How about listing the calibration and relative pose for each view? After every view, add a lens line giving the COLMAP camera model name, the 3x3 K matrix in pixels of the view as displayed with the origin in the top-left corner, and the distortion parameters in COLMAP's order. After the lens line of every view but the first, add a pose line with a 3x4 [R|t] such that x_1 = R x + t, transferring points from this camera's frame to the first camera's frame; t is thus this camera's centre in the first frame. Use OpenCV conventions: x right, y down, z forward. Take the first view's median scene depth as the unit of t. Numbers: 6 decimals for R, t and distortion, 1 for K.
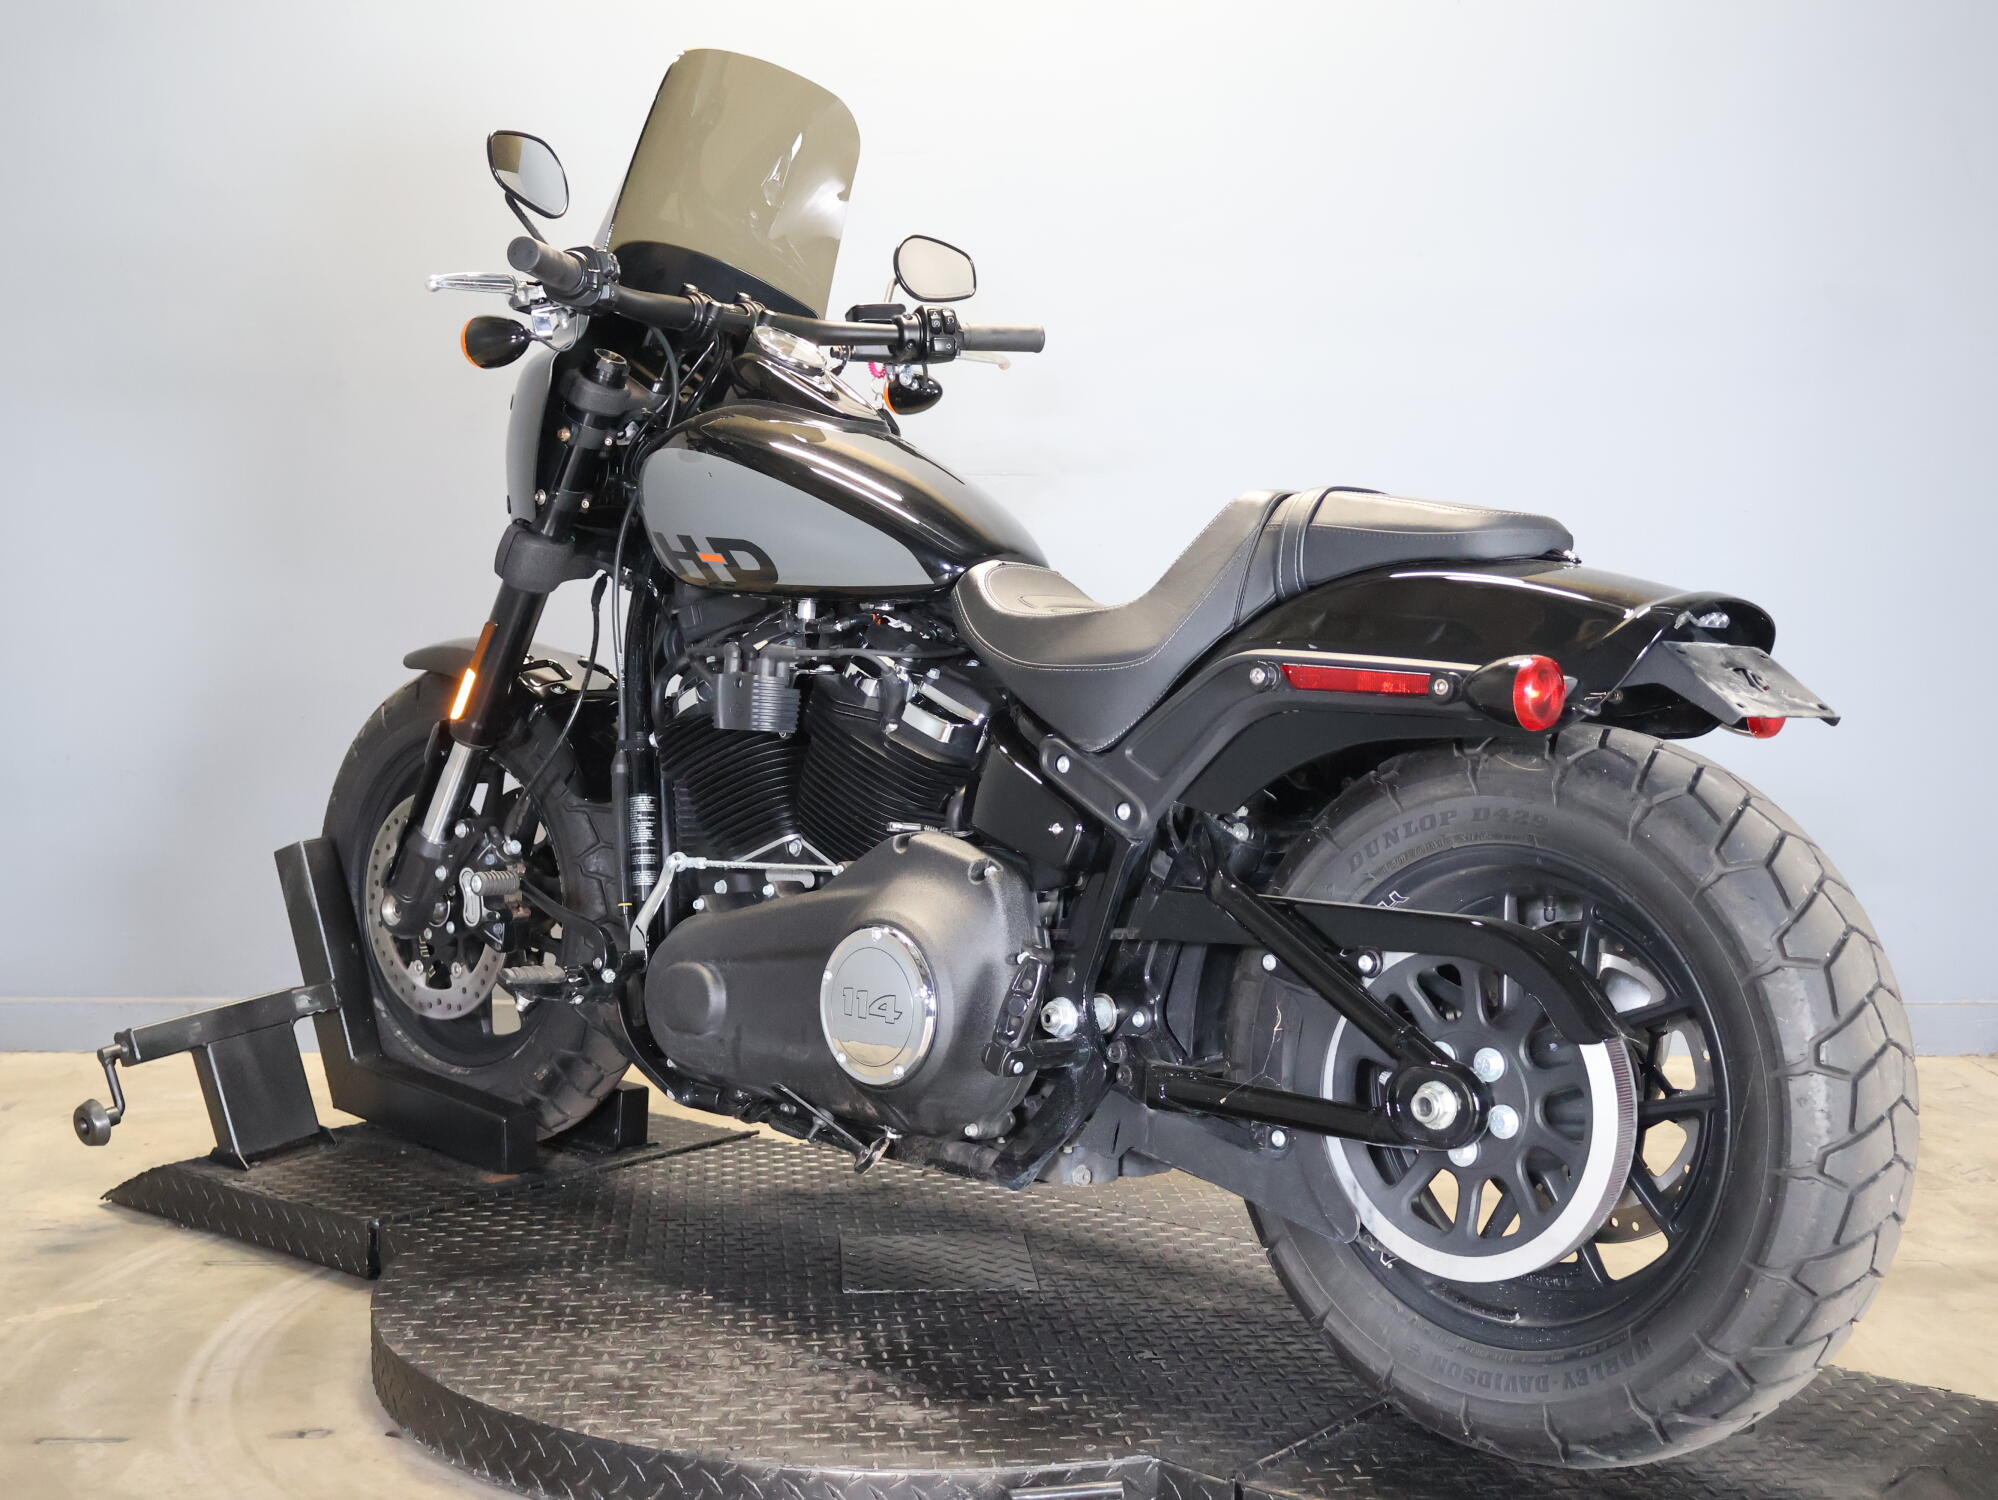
lens RADIAL K [[2345.7, 0, 999.0], [0, 2345.7, 750.0], [0, 0, 1]] dist [-0.003857, -0.004908]
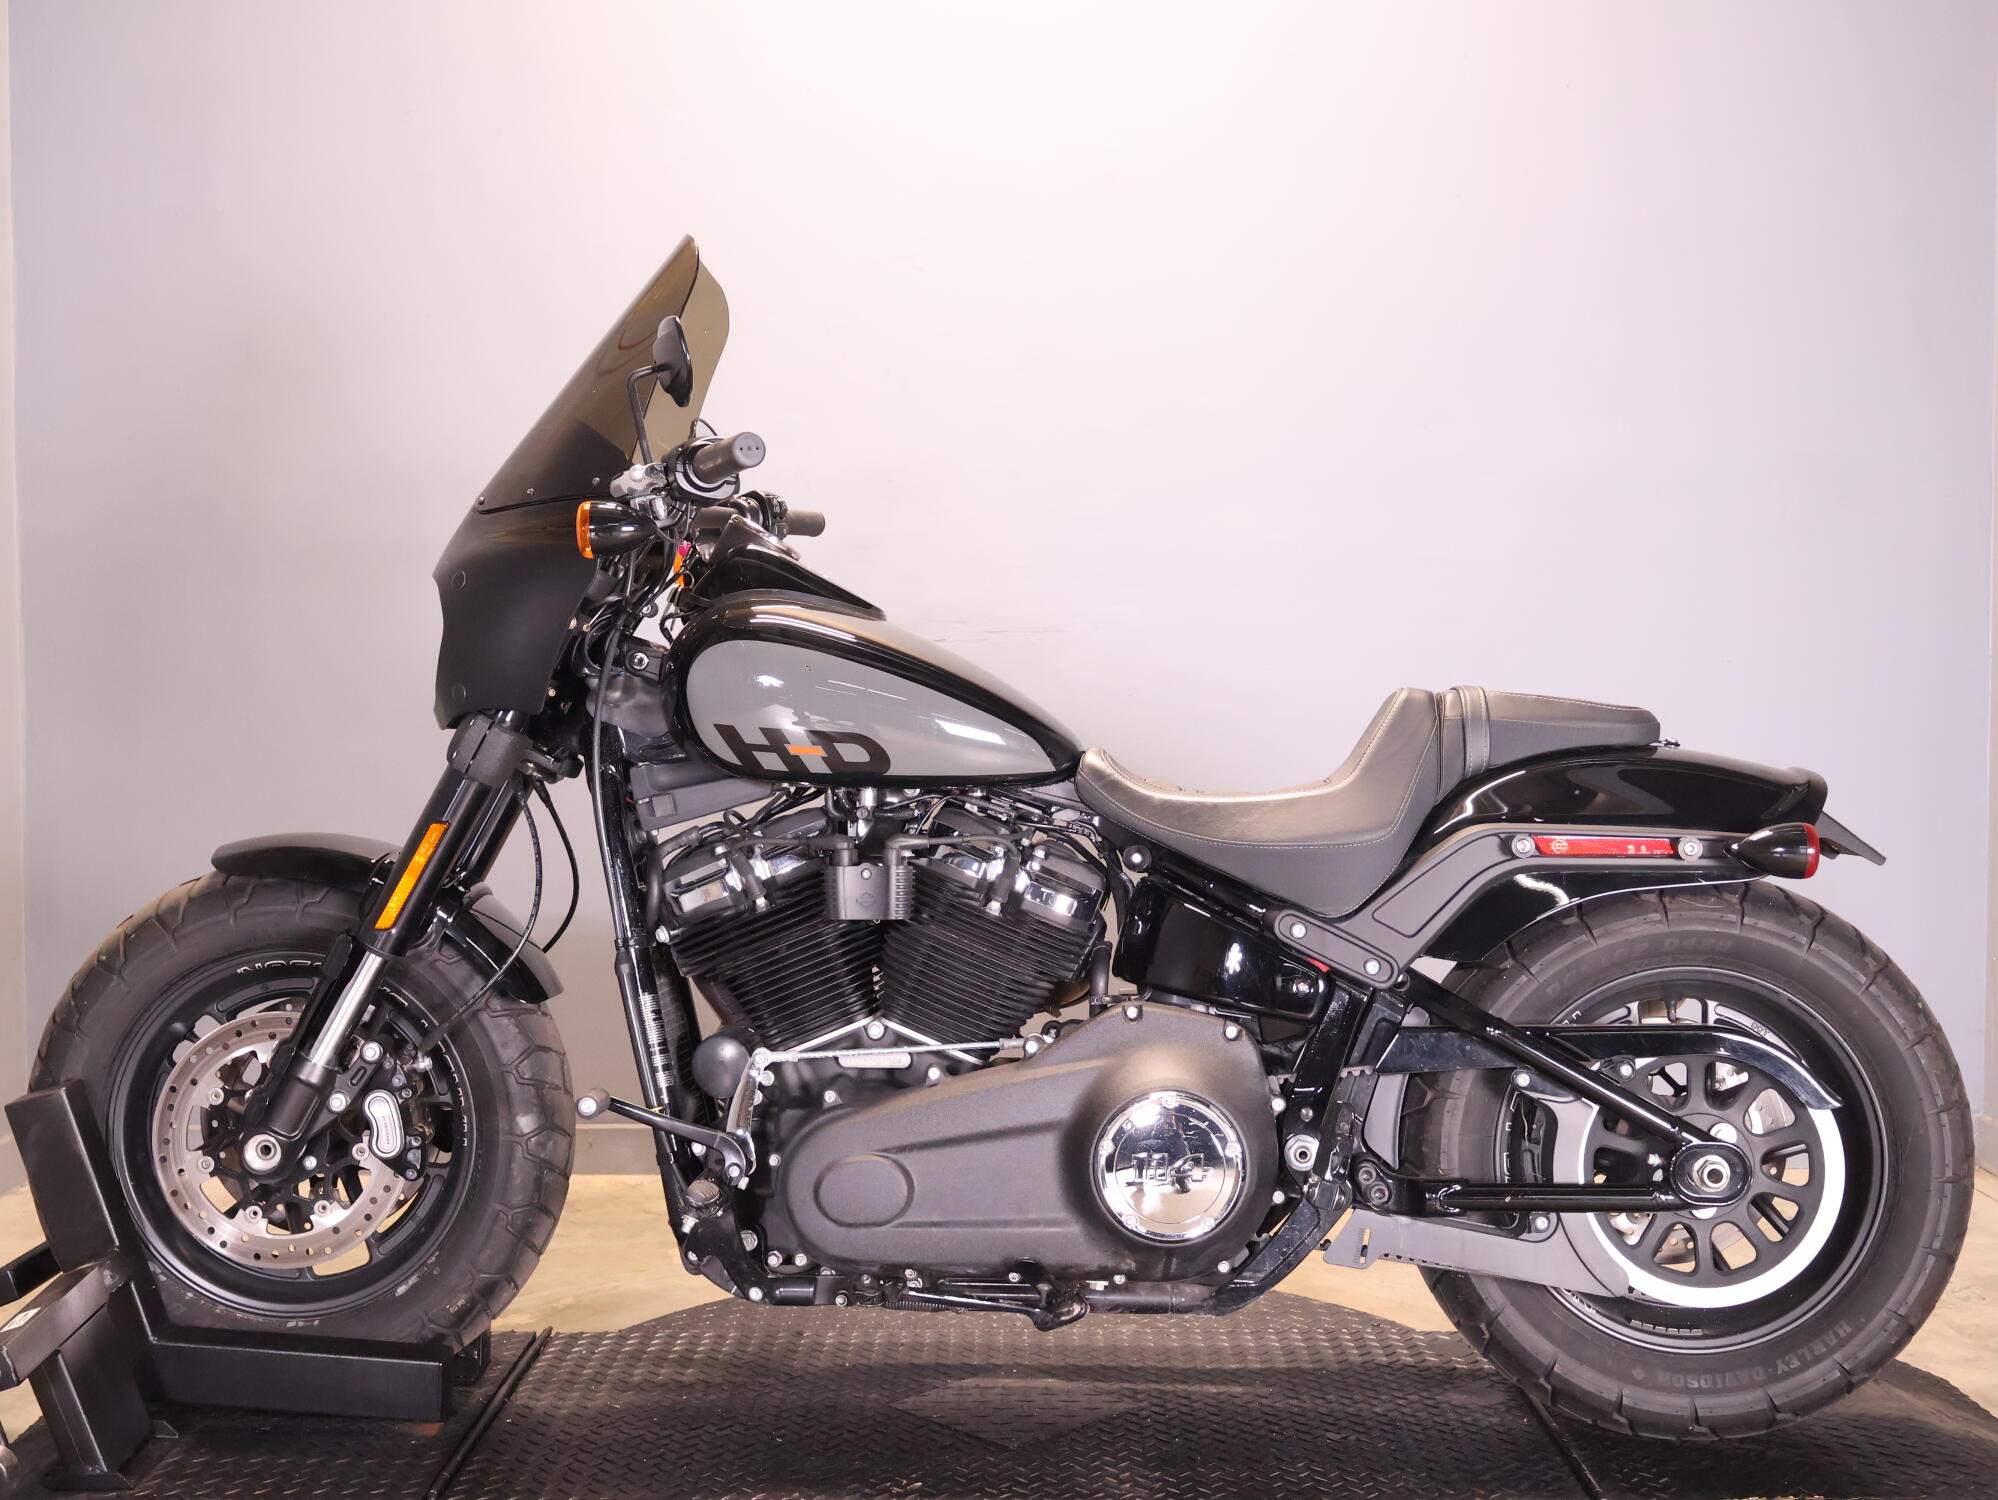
lens RADIAL K [[2154.2, 0, 999.0], [0, 2154.2, 750.0], [0, 0, 1]] dist [-0.087858, -0.000179]
pose [[0.775361, -0.034852, 0.630556, -0.633359], [0.056728, 0.998283, -0.014579, -0.064034], [-0.628966, 0.047074, 0.776007, 0.238531]]
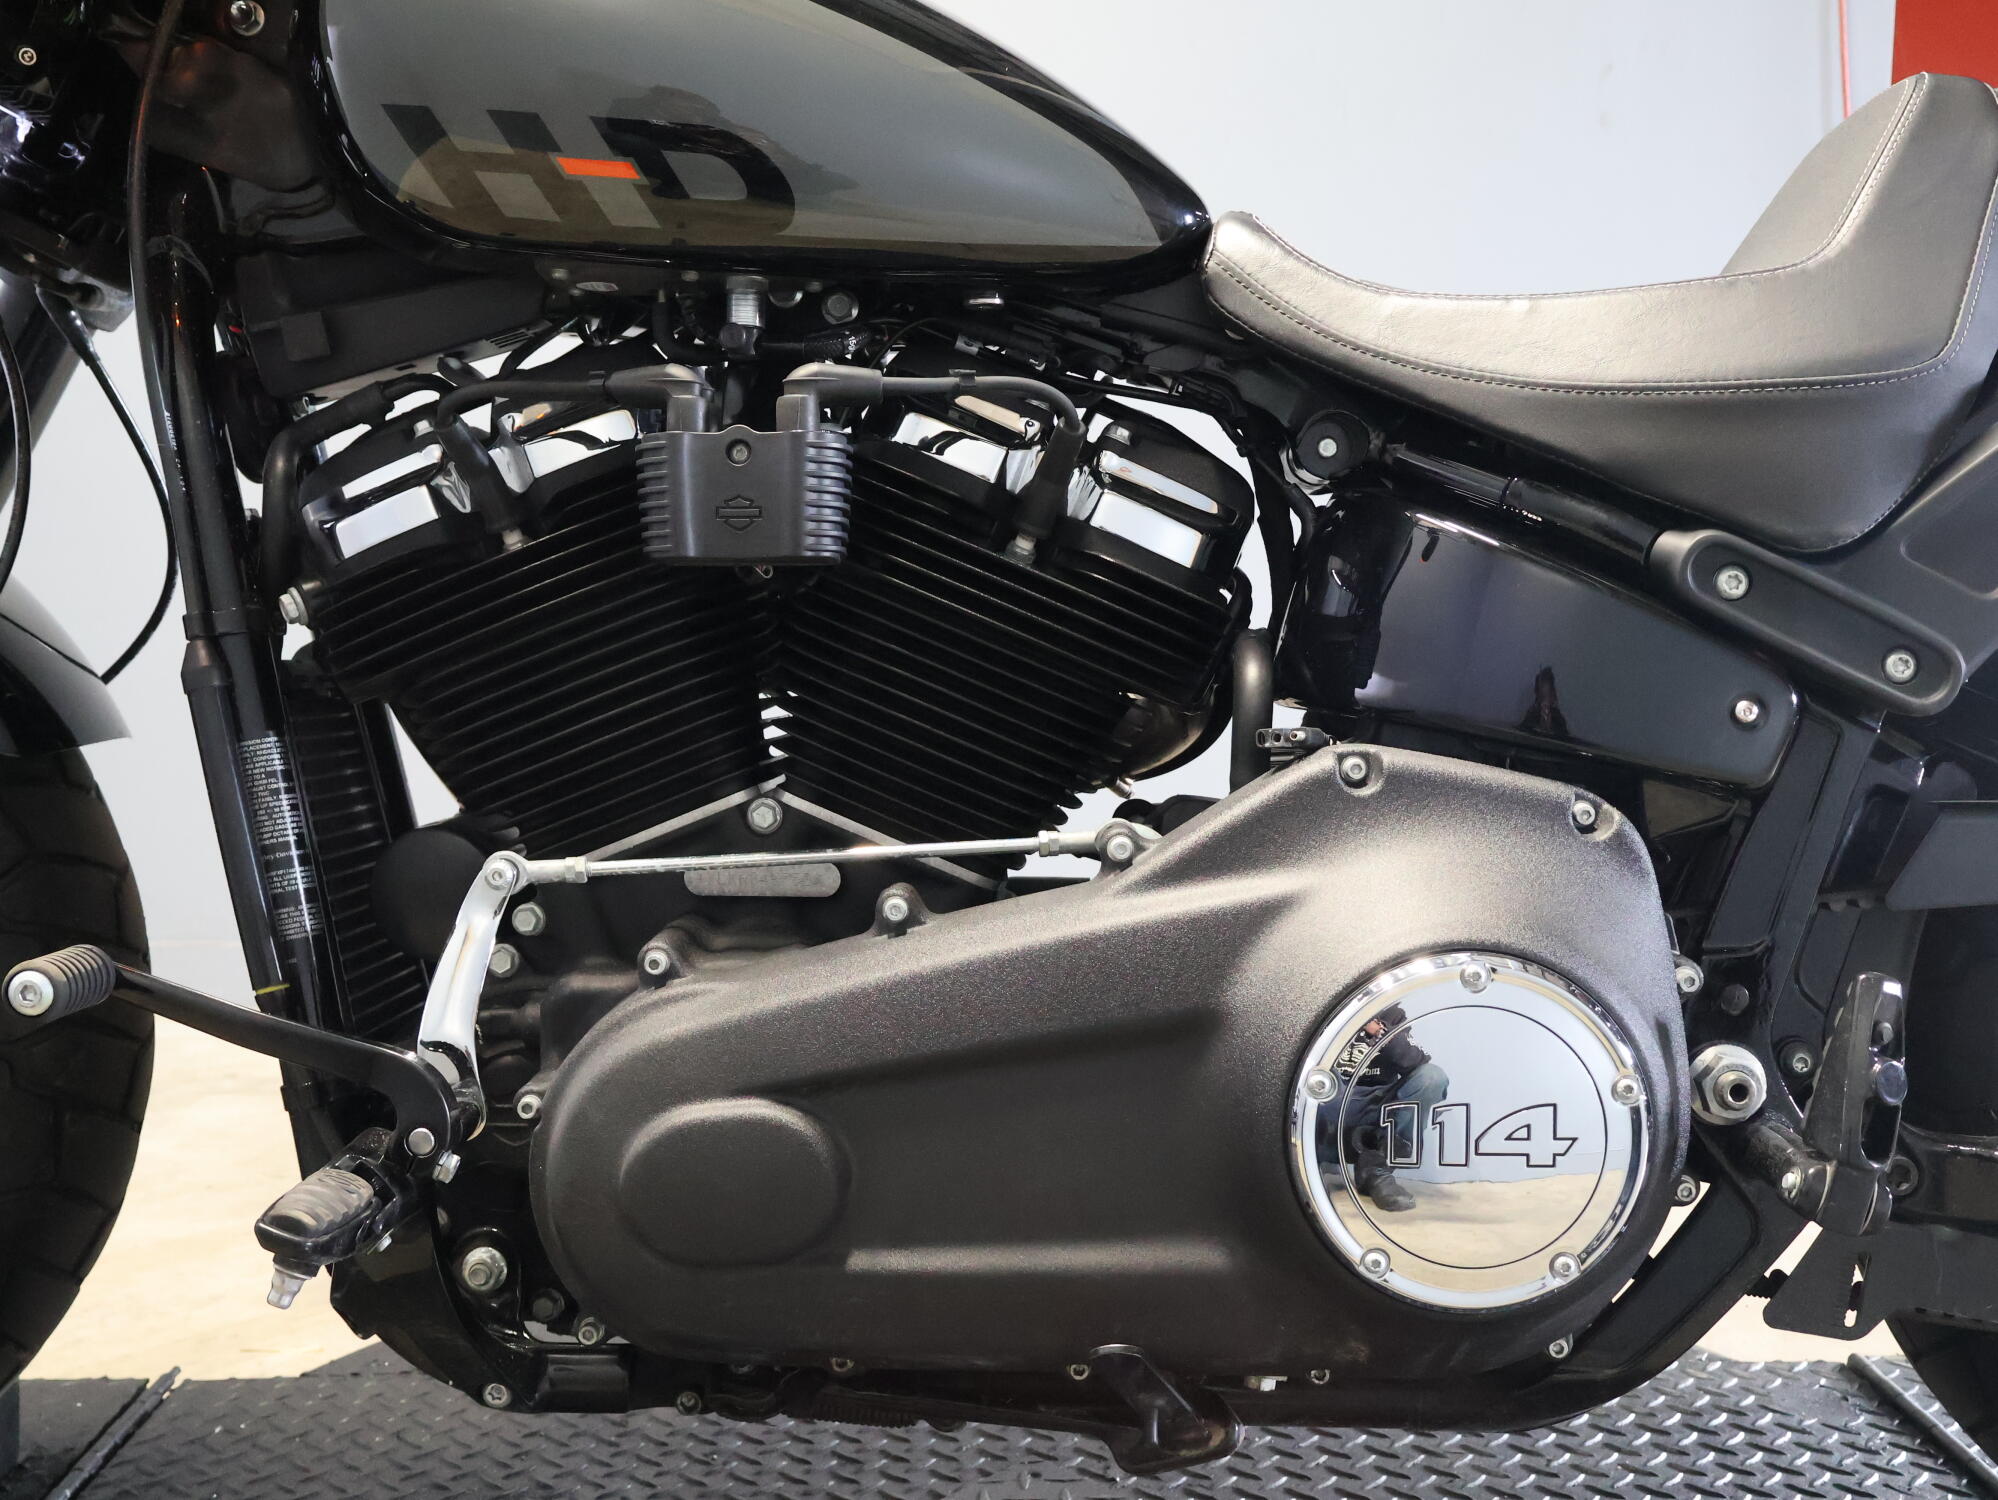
lens RADIAL K [[2041.2, 0, 999.0], [0, 2041.2, 750.0], [0, 0, 1]] dist [-0.007849, -0.007702]
pose [[0.735218, -0.072487, 0.673944, -0.329961], [0.050419, 0.997359, 0.052269, 0.009505], [-0.675953, -0.004449, 0.736931, 0.670115]]
